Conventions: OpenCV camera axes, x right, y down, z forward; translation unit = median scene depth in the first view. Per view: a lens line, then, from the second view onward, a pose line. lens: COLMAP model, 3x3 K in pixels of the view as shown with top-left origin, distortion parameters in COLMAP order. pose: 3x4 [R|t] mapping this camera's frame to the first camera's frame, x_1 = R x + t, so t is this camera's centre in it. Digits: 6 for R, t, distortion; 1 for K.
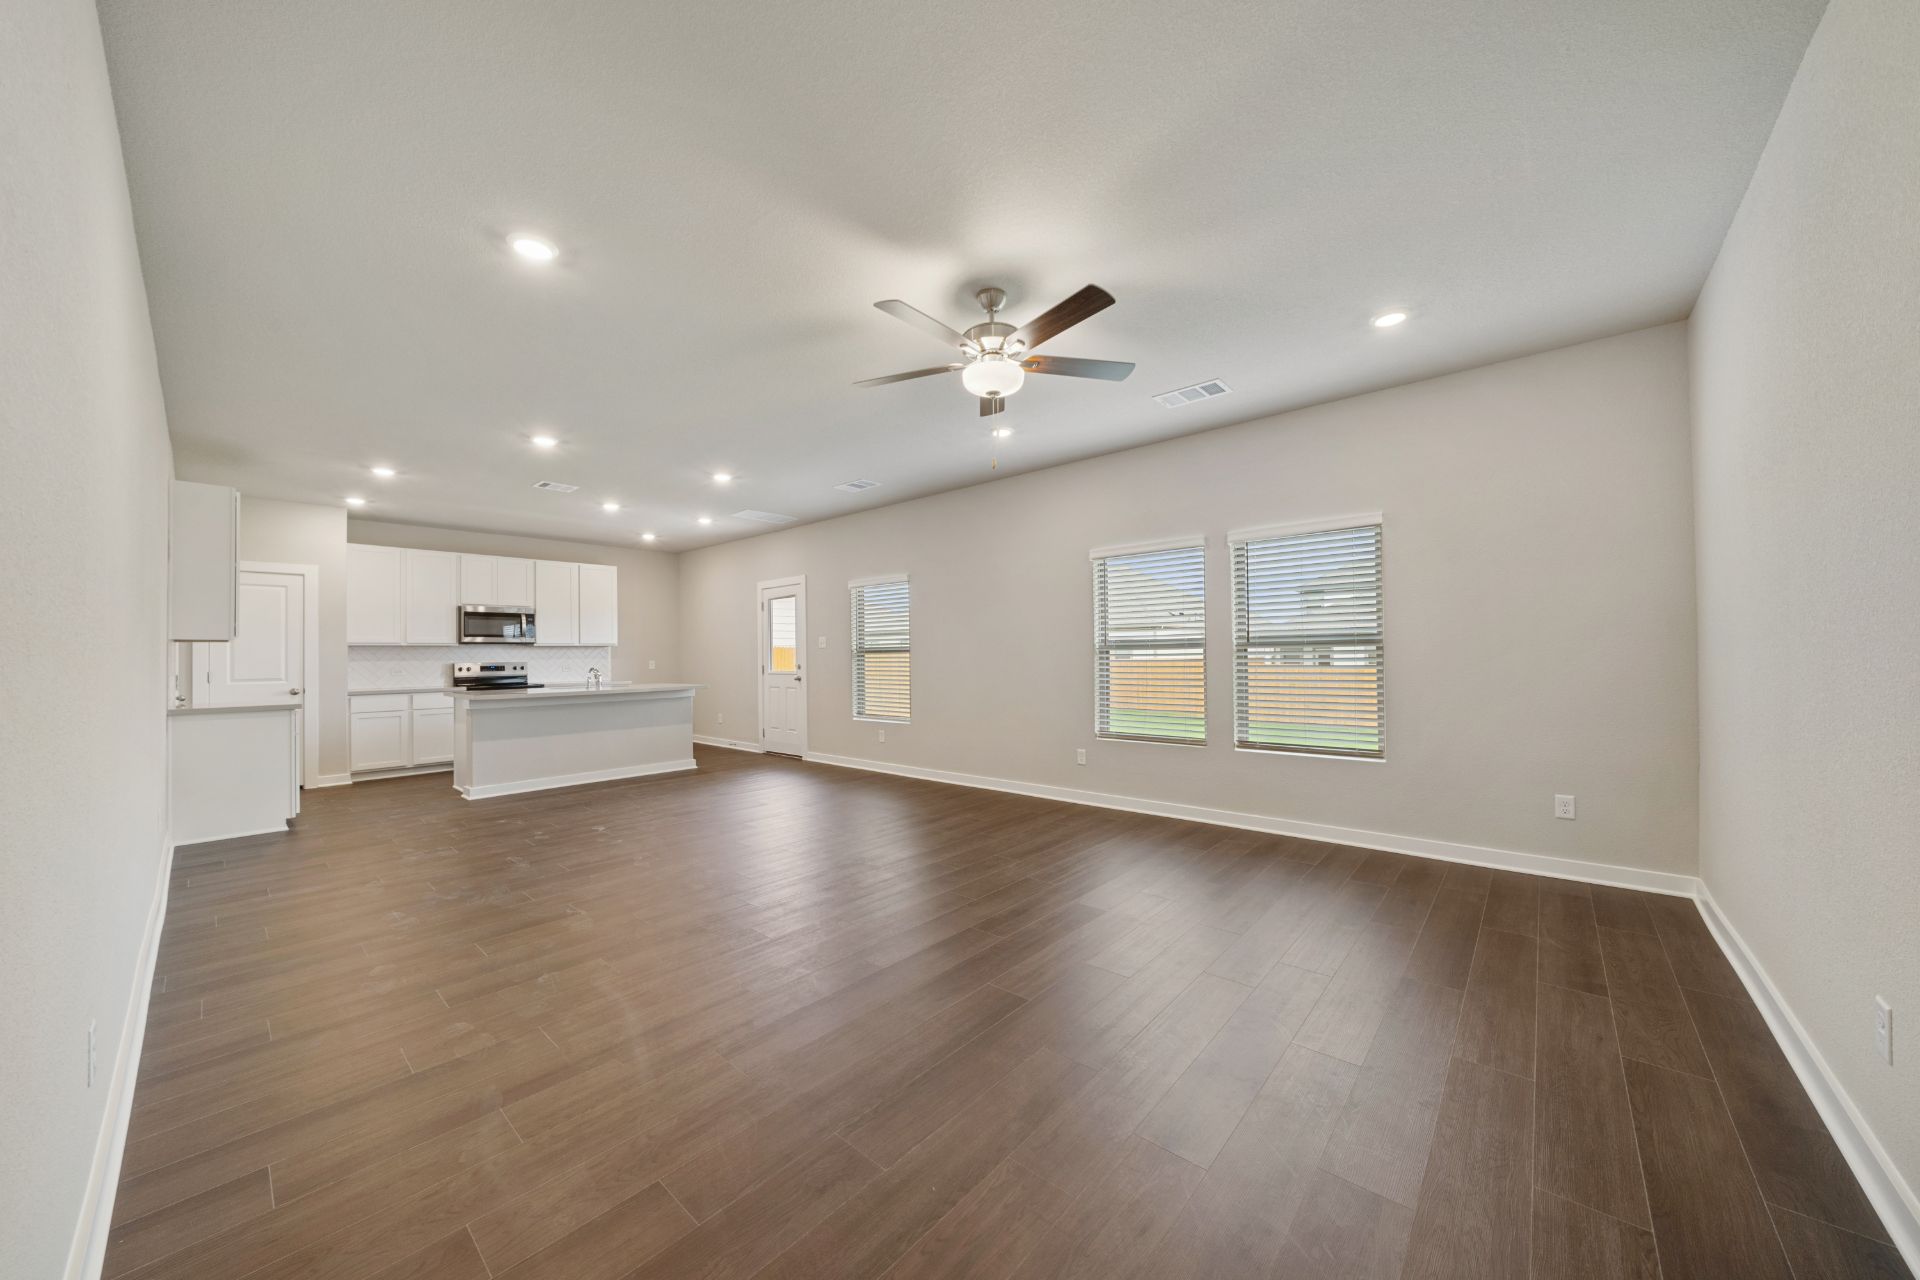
lens RADIAL K [[666.9, 0, 956.5], [0, 666.9, 649.5], [0, 0, 1]] dist [0.000050, 0.000006]
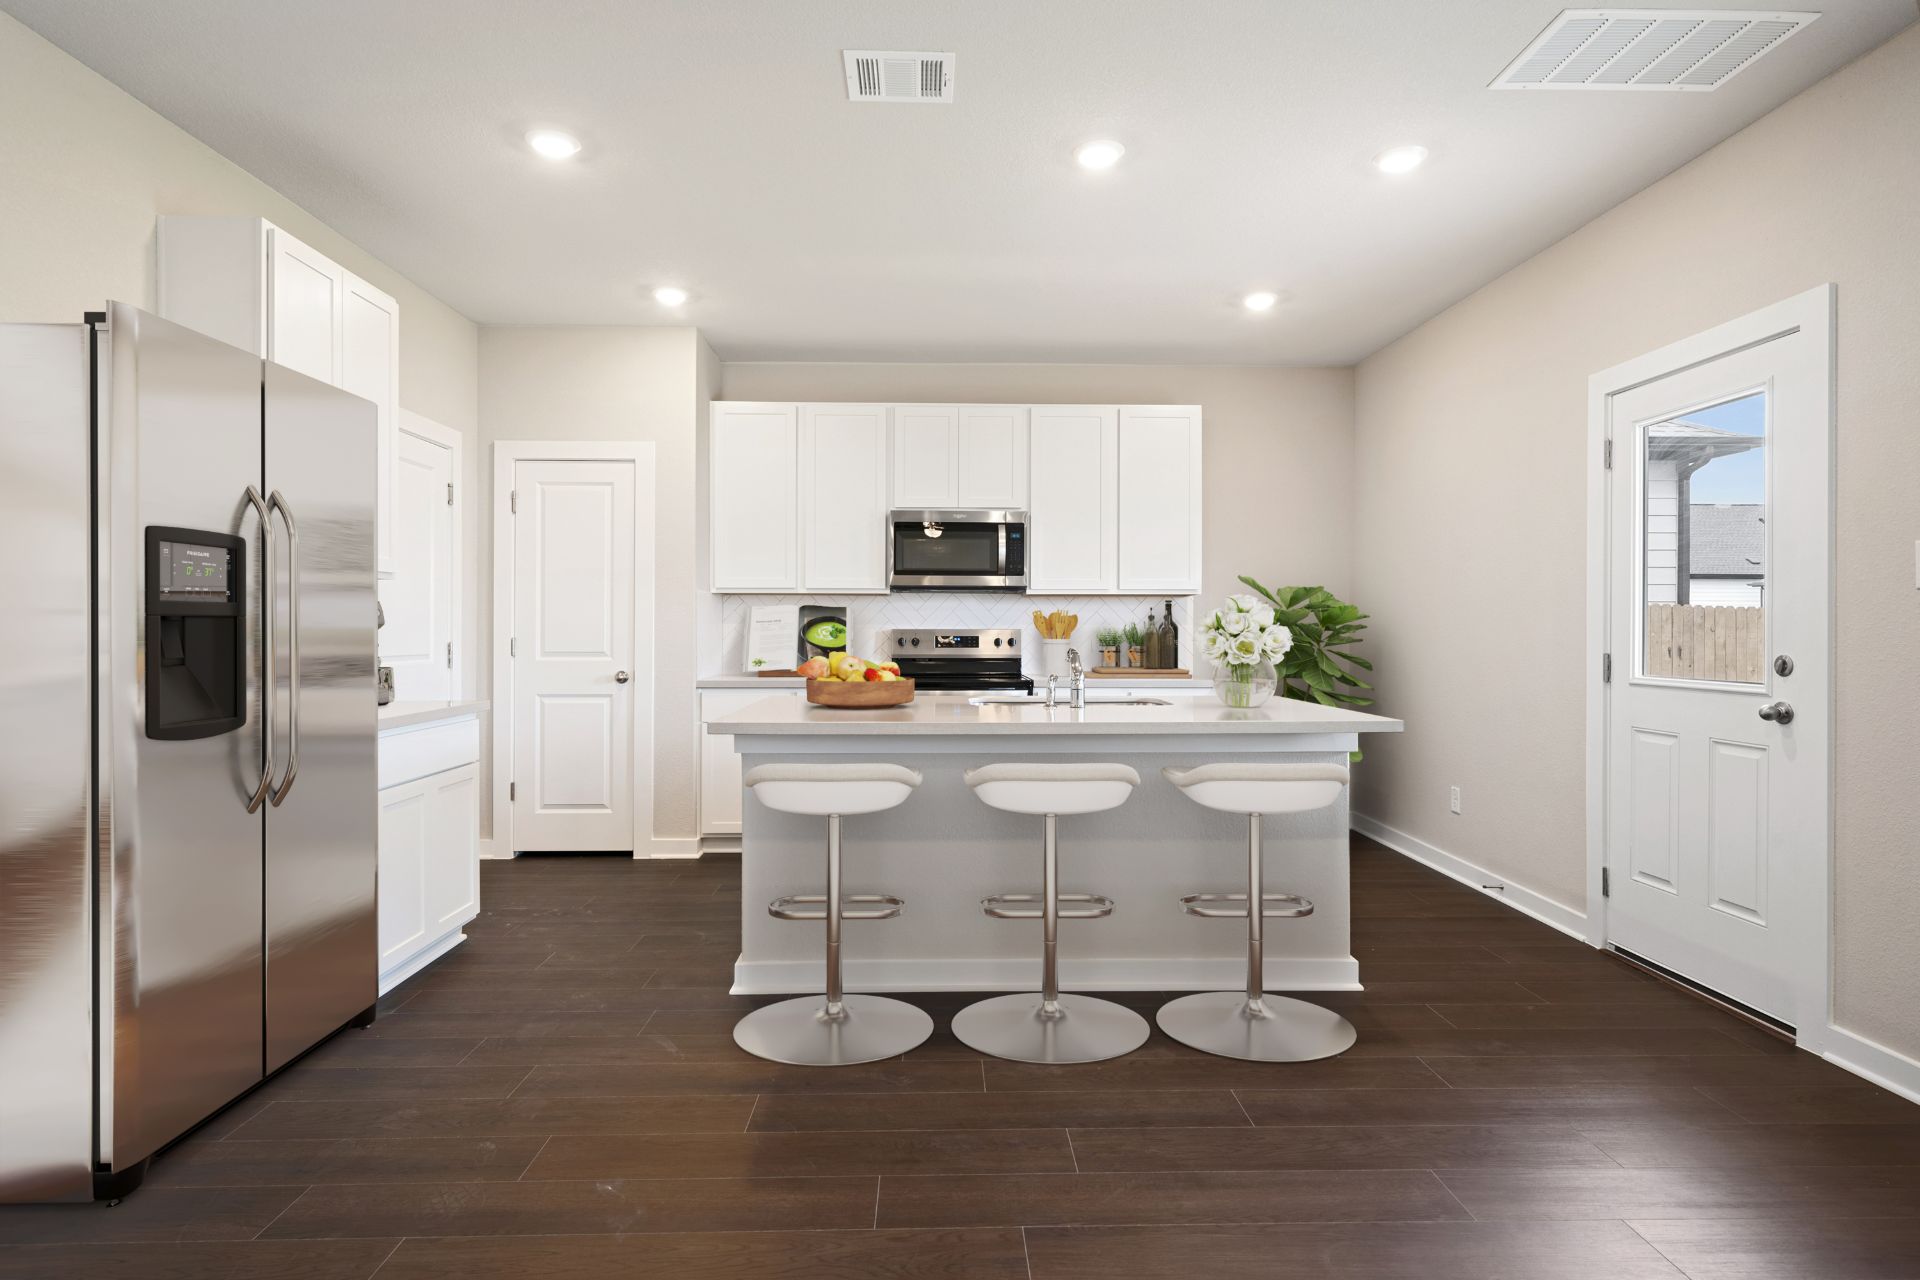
lens RADIAL K [[983.4, 0, 958.4], [0, 983.4, 632.0], [0, 0, 1]] dist [0.002631, 0.000965]
pose [[0.675939, 0.017879, -0.736740, -0.172807], [-0.004468, 0.999787, 0.020163, 0.007165], [0.736944, -0.010337, 0.675875, 0.523863]]
